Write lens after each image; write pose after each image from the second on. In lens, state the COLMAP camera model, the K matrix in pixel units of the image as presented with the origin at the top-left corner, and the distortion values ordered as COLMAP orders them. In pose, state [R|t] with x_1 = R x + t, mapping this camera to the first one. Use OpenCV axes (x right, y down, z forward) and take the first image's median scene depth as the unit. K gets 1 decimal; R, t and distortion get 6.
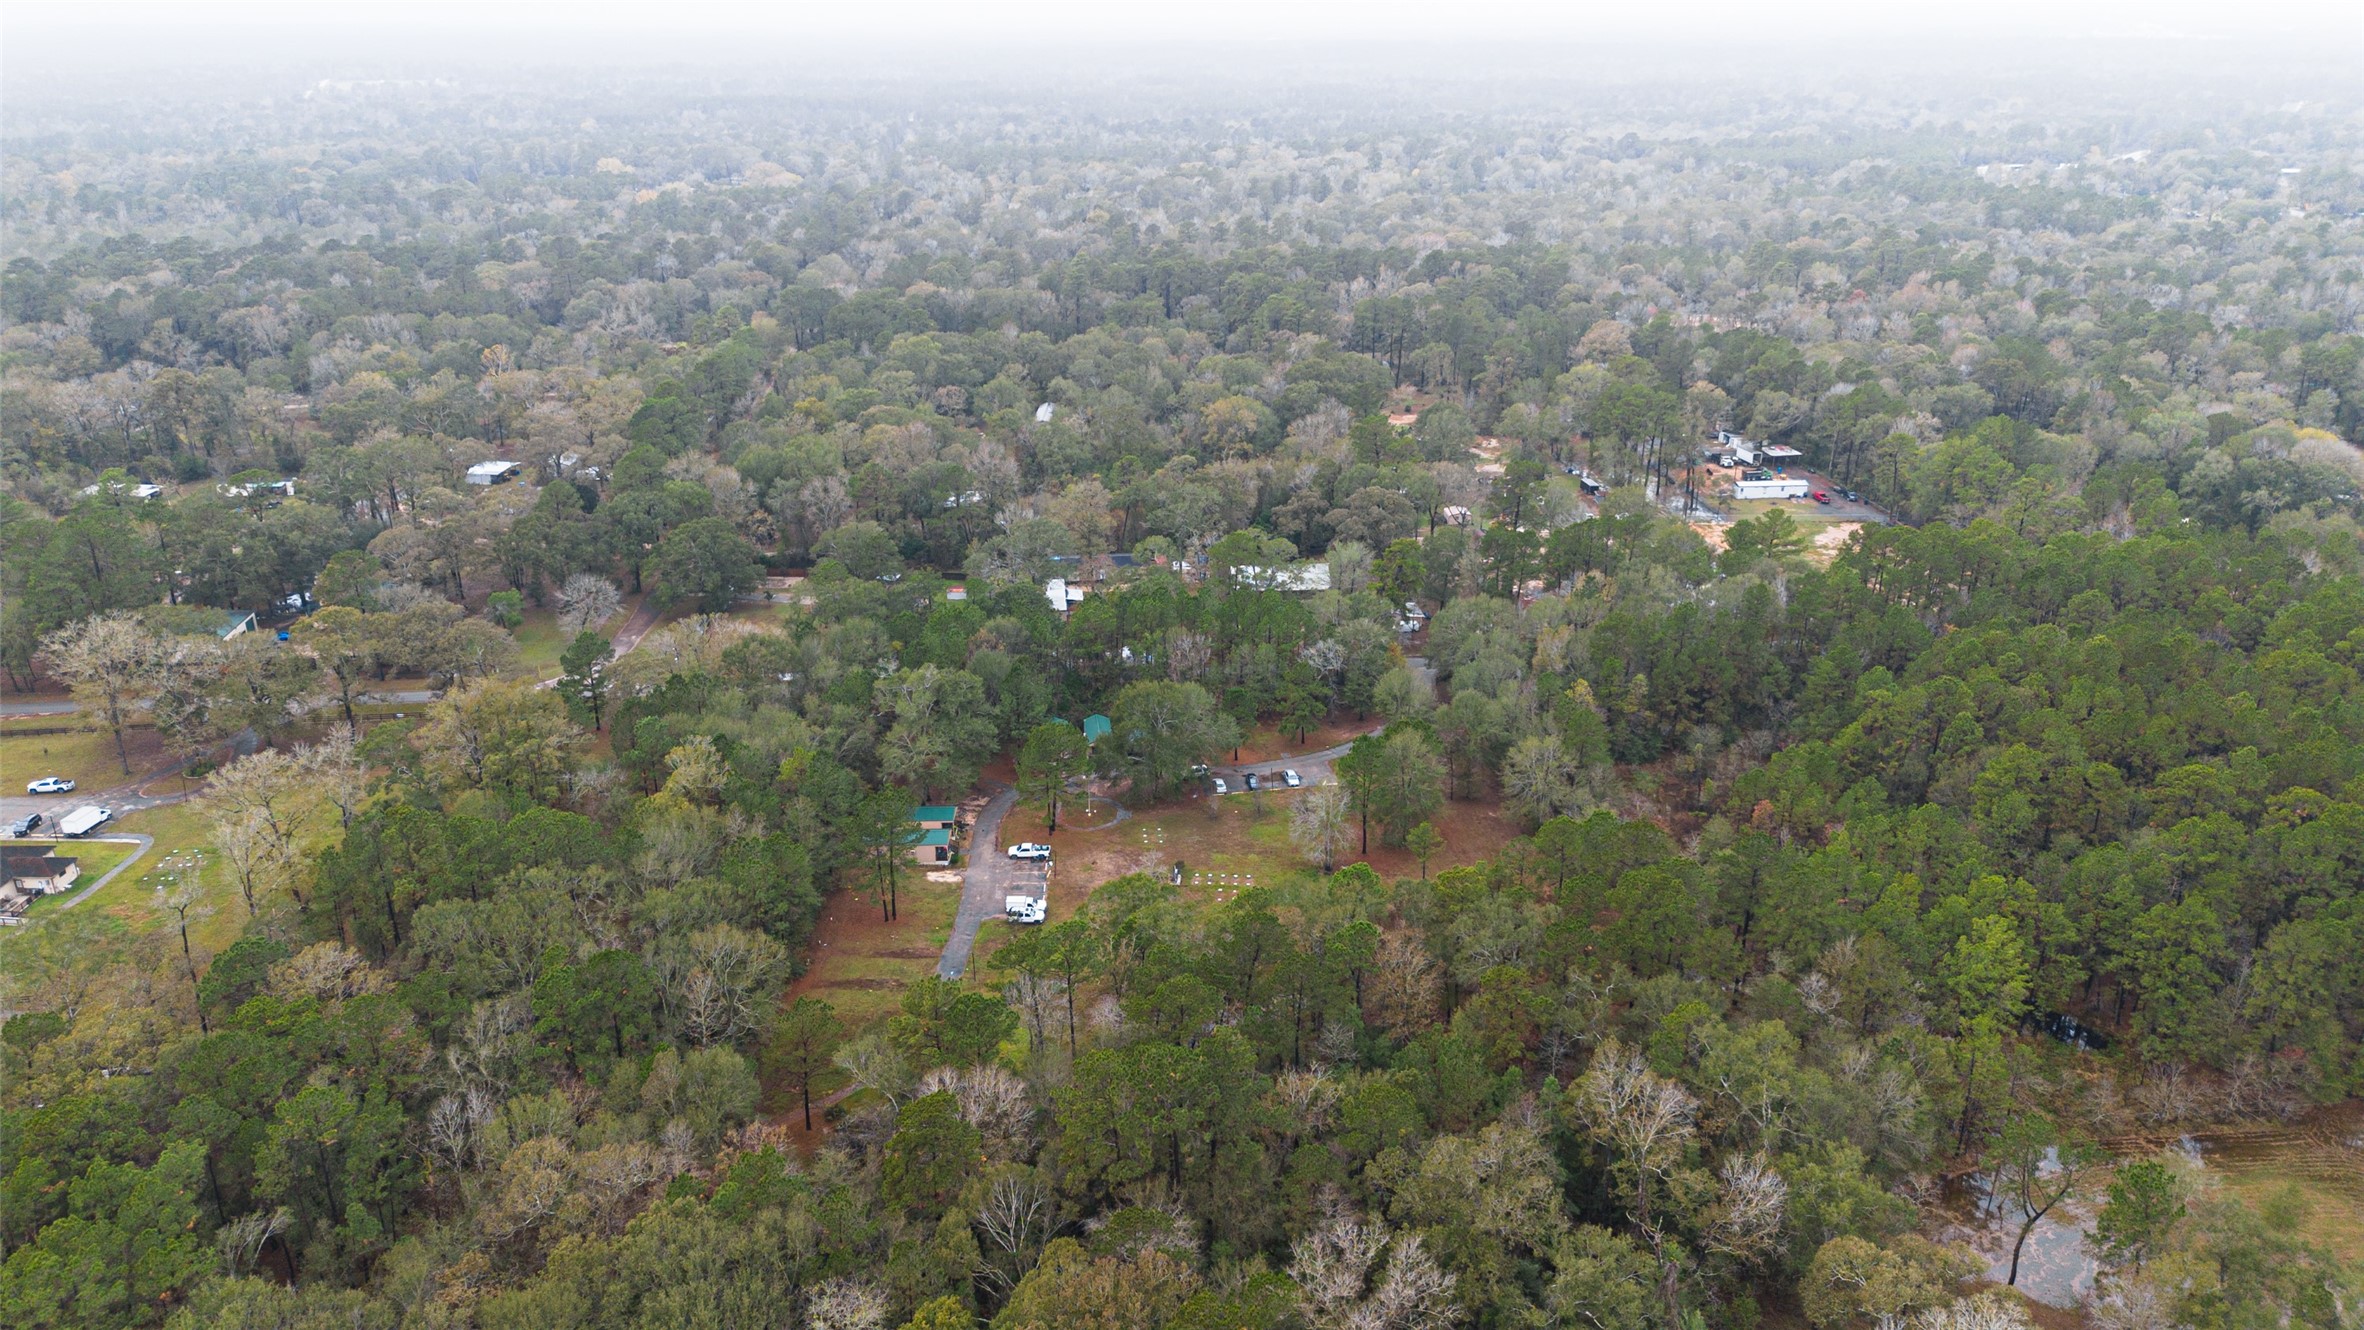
lens RADIAL K [[1669.4, 0, 1185.7], [0, 1669.4, 659.6], [0, 0, 1]] dist [0.080189, -0.071841]
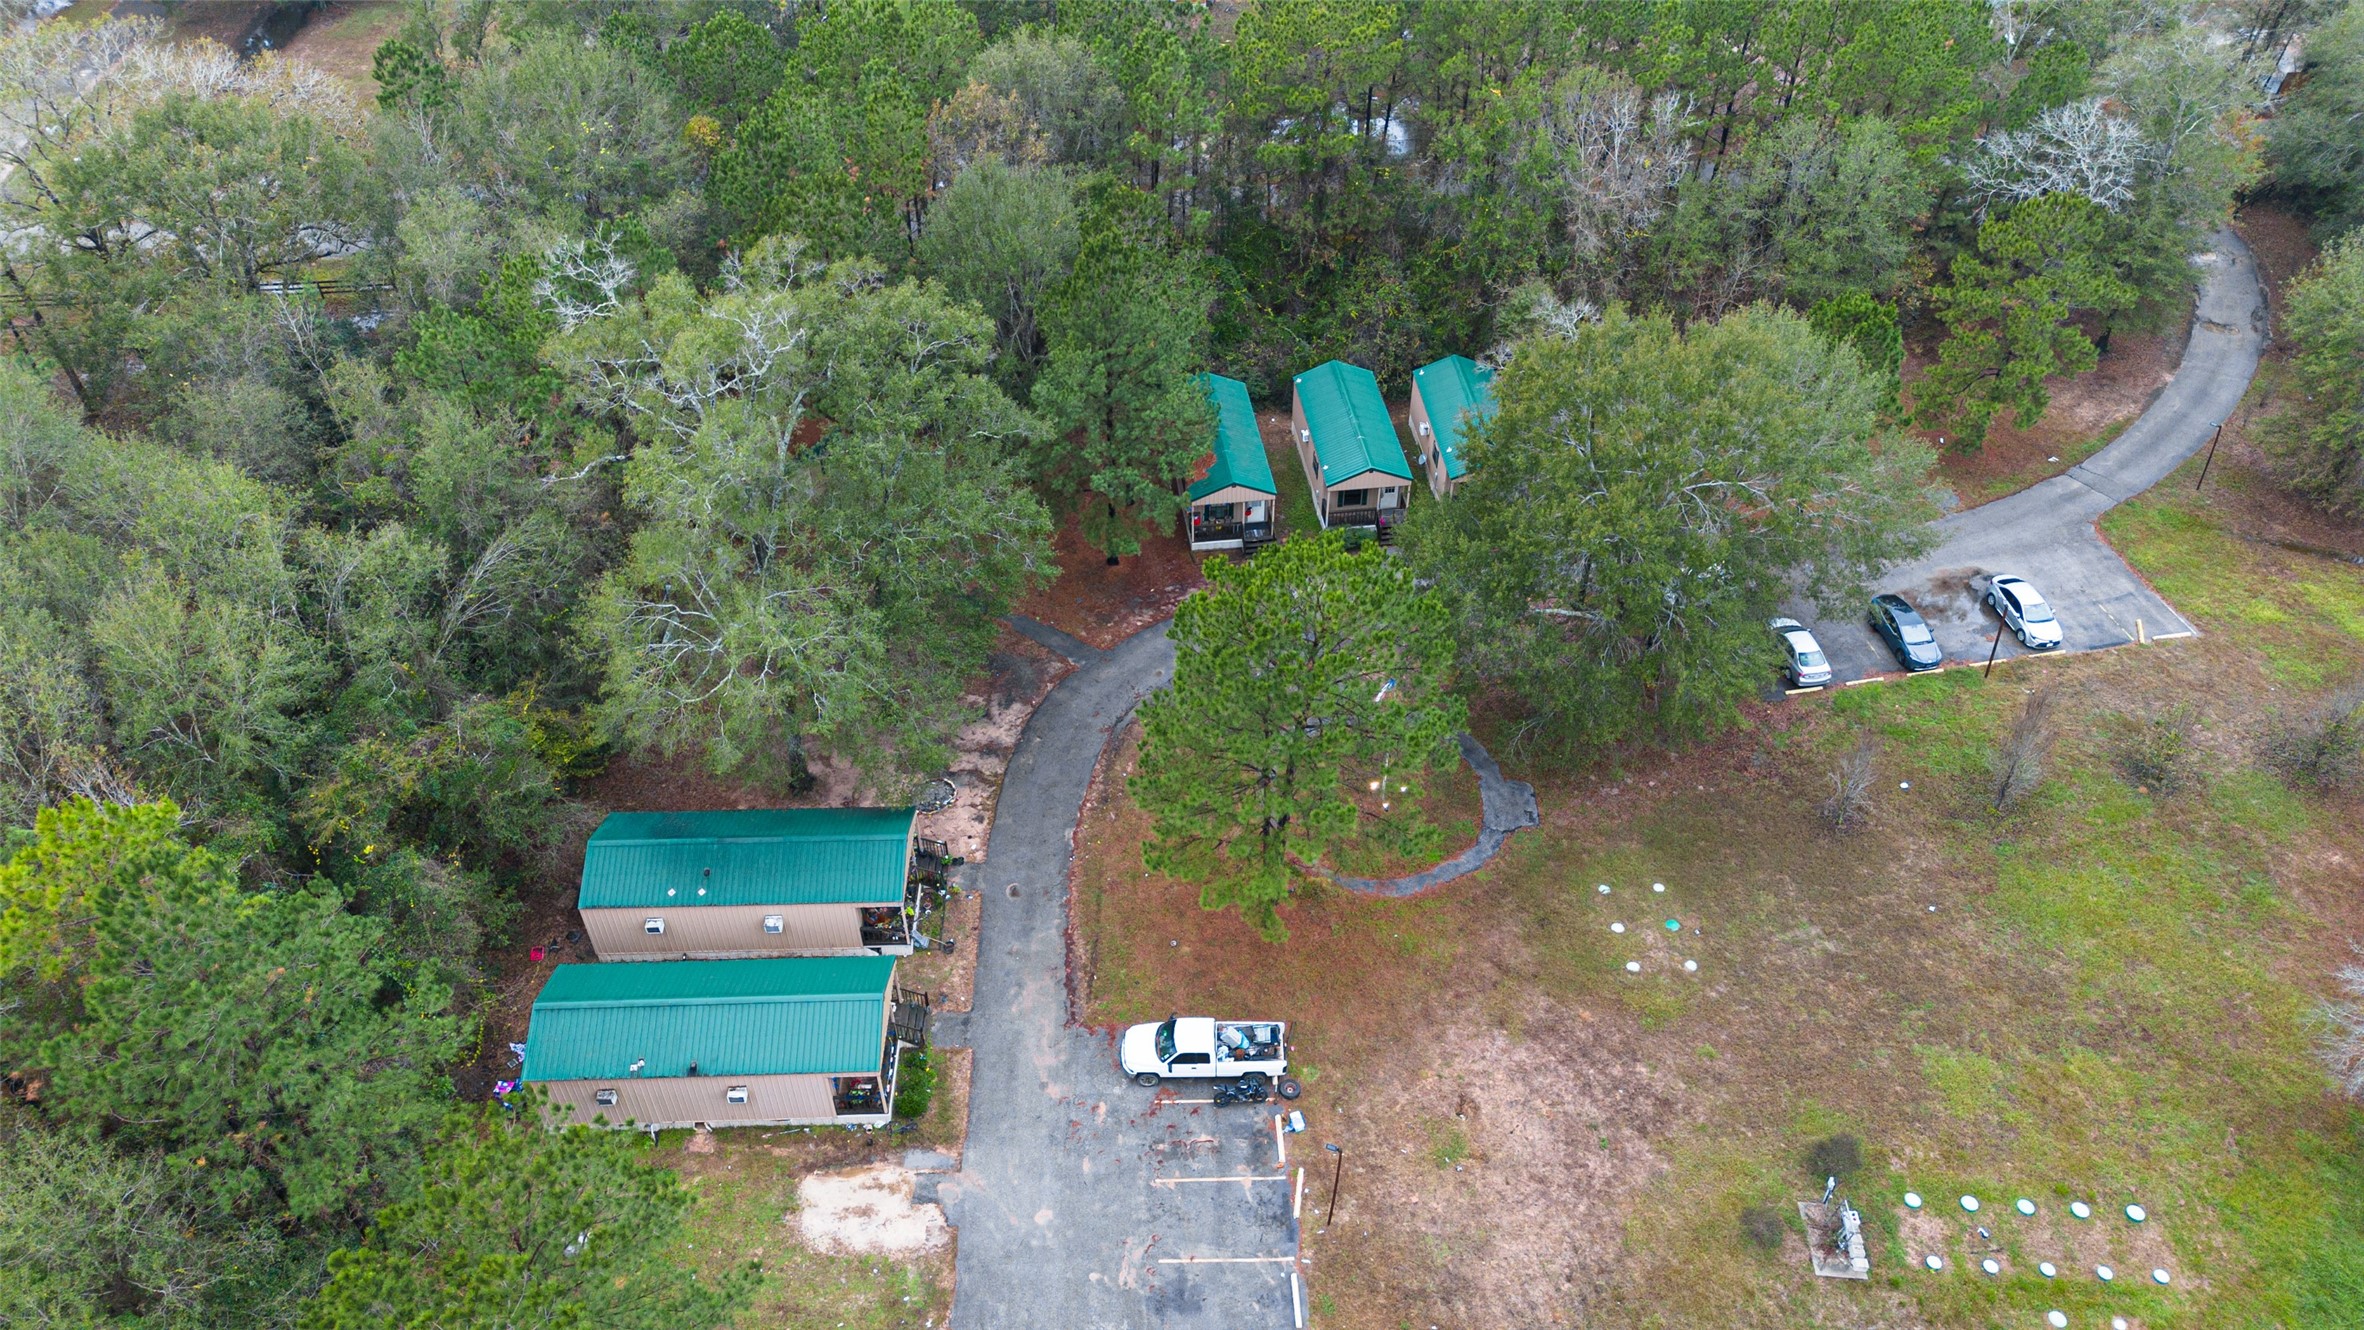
lens RADIAL K [[1669.4, 0, 1185.7], [0, 1669.4, 659.6], [0, 0, 1]] dist [0.080189, -0.071841]
pose [[0.999989, -0.004575, 0.000287, -0.091792], [0.004197, 0.938924, 0.344099, -0.027418], [-0.001843, -0.344094, 0.938933, 0.744238]]
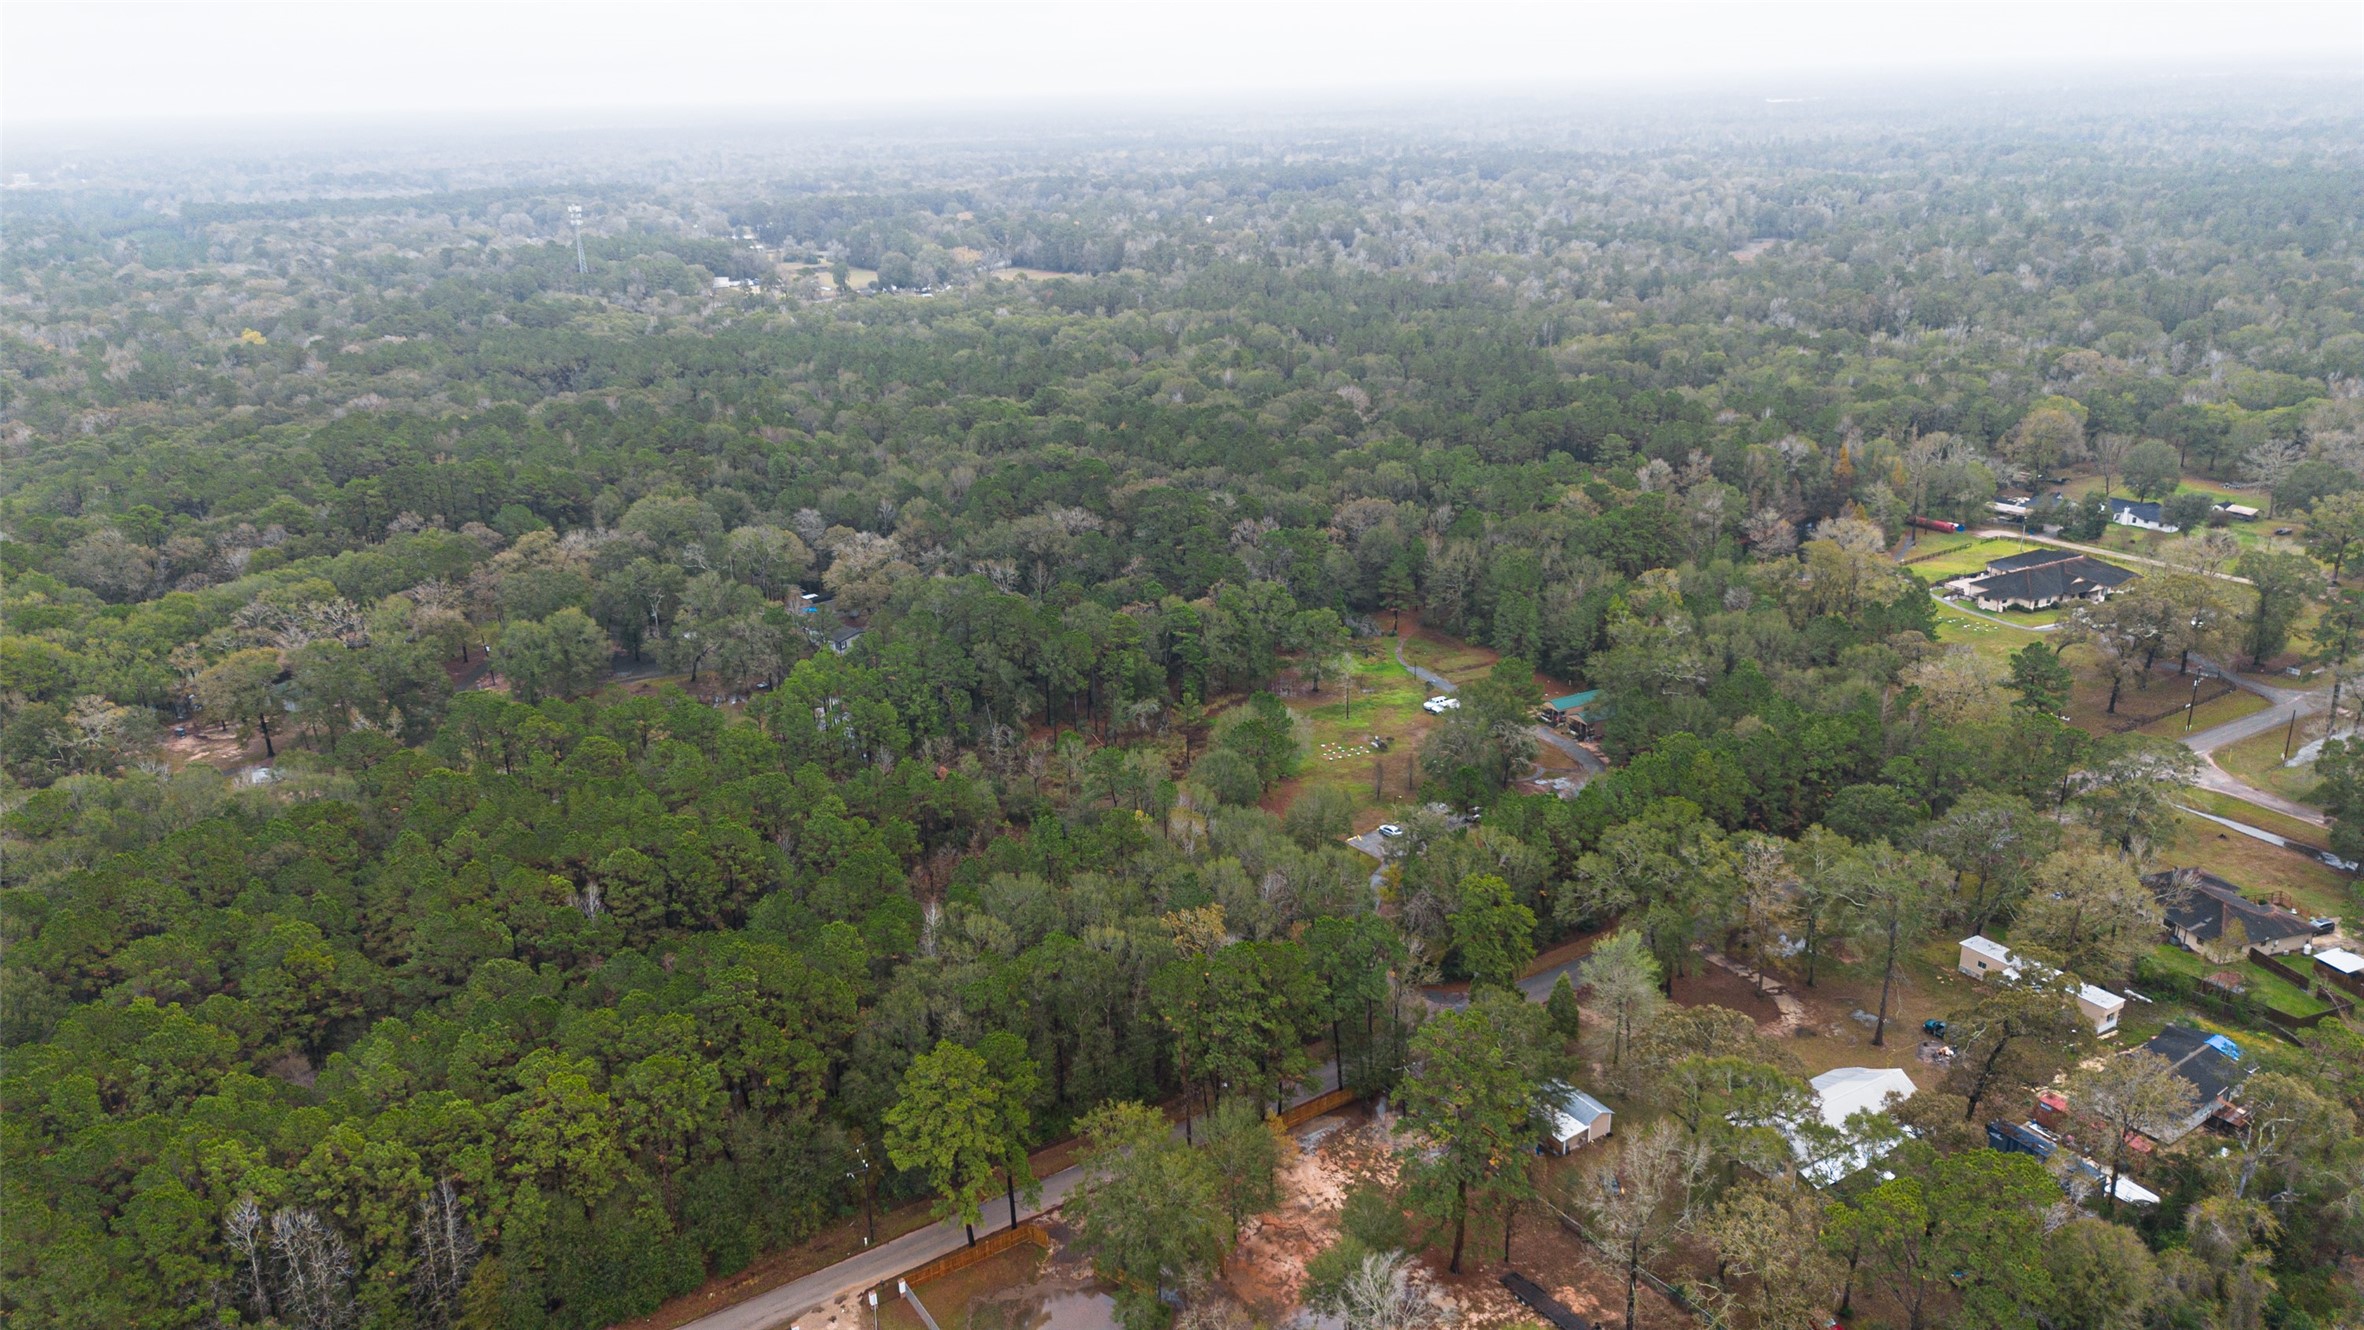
lens RADIAL K [[1604.9, 0, 1159.0], [0, 1604.9, 674.0], [0, 0, 1]] dist [0.052599, -0.057581]
pose [[-0.903947, 0.171850, -0.391597, 0.573138], [-0.124541, 0.770226, 0.625493, -0.610117], [0.409109, 0.614182, -0.674840, 1.604560]]
